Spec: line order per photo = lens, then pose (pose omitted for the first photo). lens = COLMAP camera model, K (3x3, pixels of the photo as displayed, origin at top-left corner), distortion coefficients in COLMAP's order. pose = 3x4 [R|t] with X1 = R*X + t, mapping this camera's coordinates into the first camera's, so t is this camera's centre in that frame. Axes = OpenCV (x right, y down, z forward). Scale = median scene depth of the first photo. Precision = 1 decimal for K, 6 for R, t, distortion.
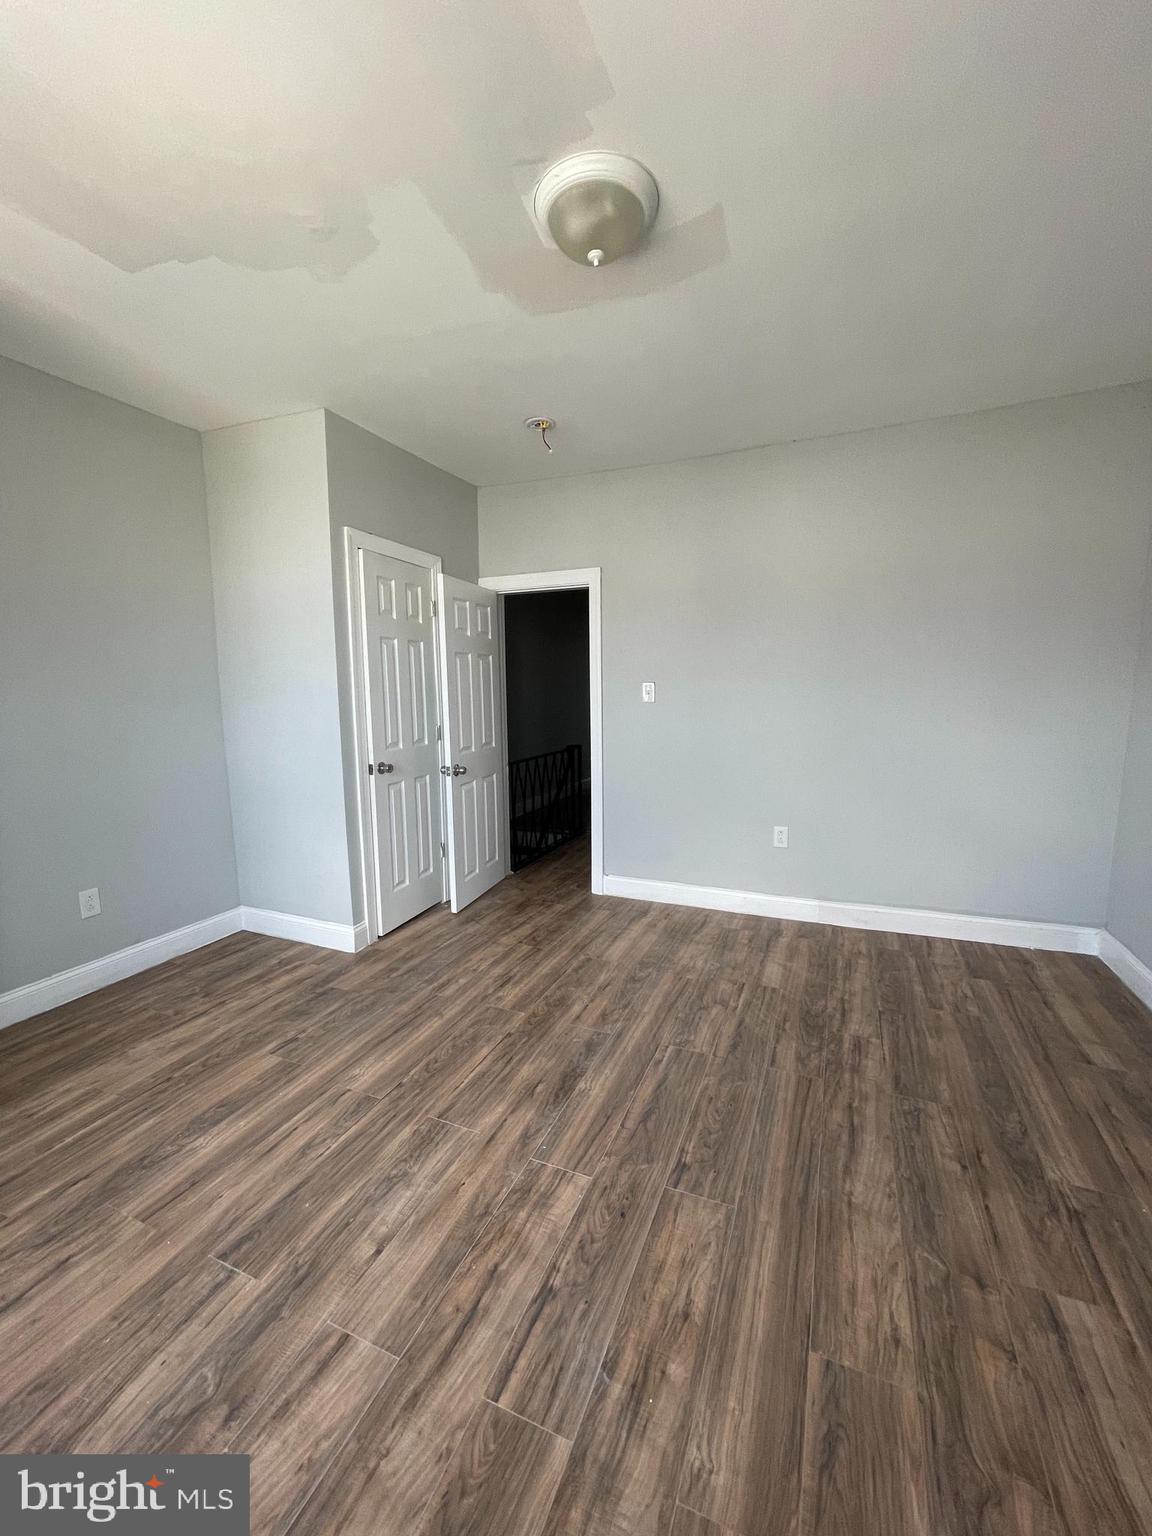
lens RADIAL K [[622.3, 0, 574.9], [0, 622.3, 771.0], [0, 0, 1]] dist [0.000479, 0.000644]
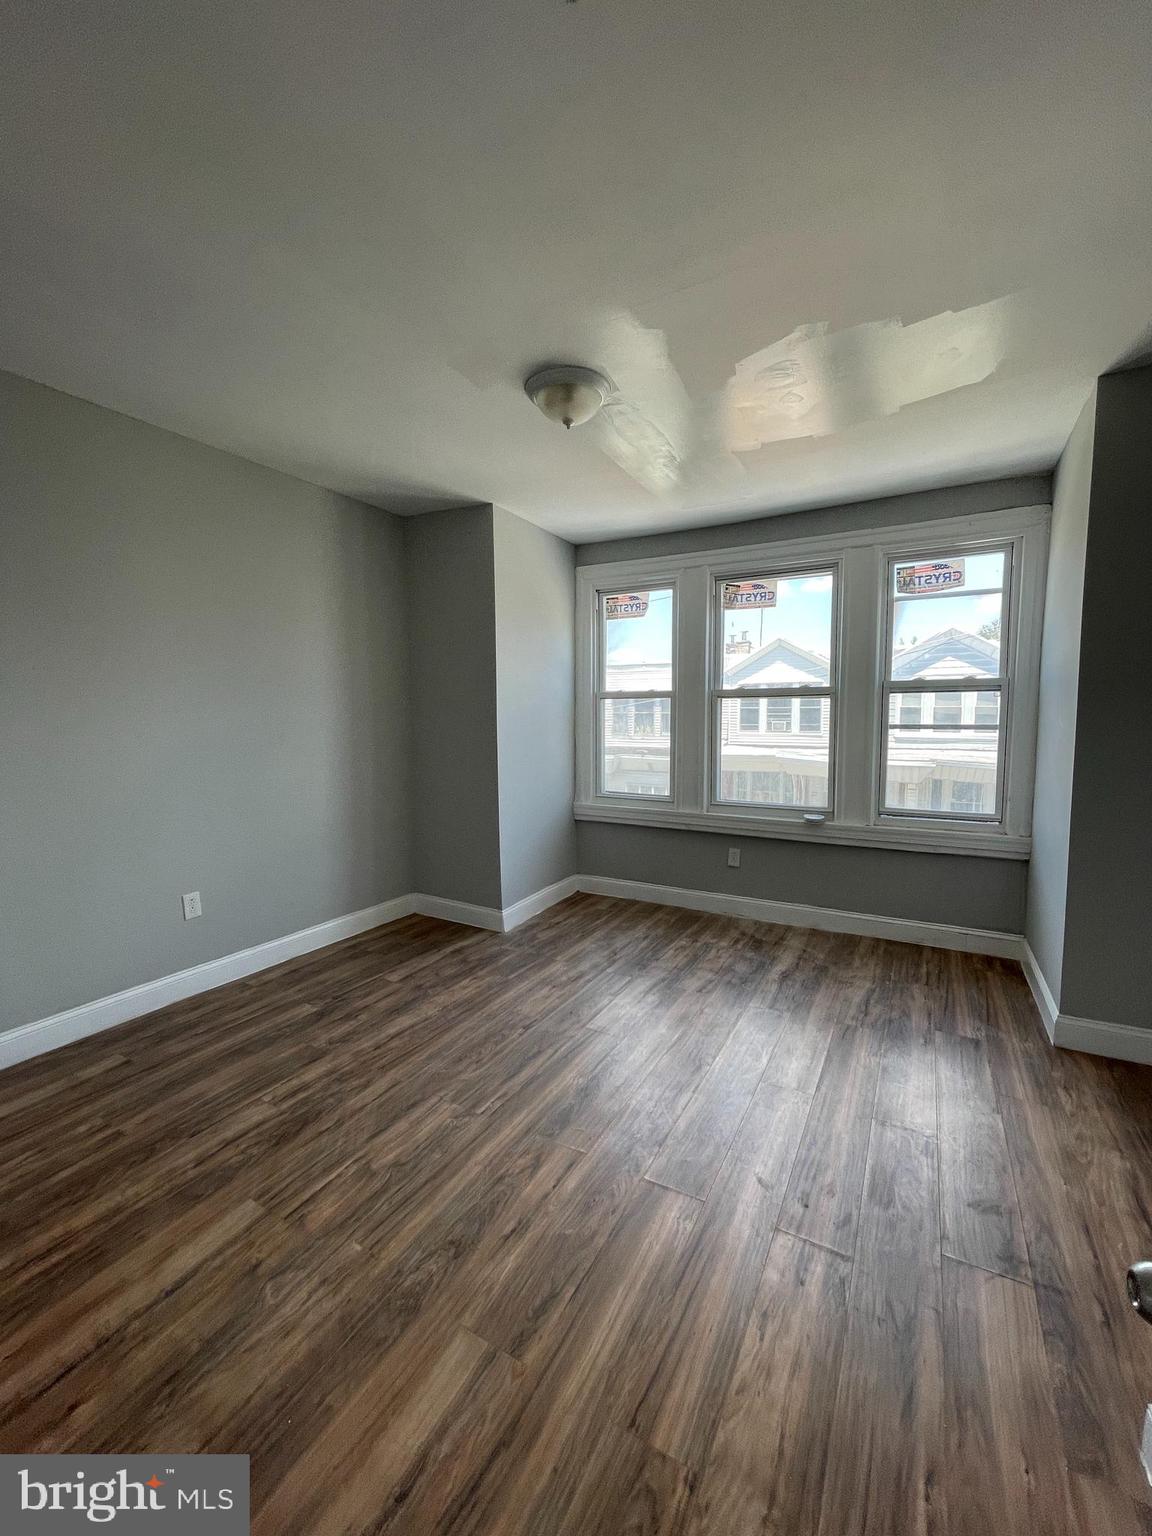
lens RADIAL K [[622.3, 0, 573.1], [0, 622.3, 766.7], [0, 0, 1]] dist [0.000479, 0.000644]
pose [[-0.993785, 0.004632, 0.111220, -0.098290], [0.029249, 0.974892, 0.220750, -0.280114], [-0.107405, 0.222631, -0.968968, 1.941376]]
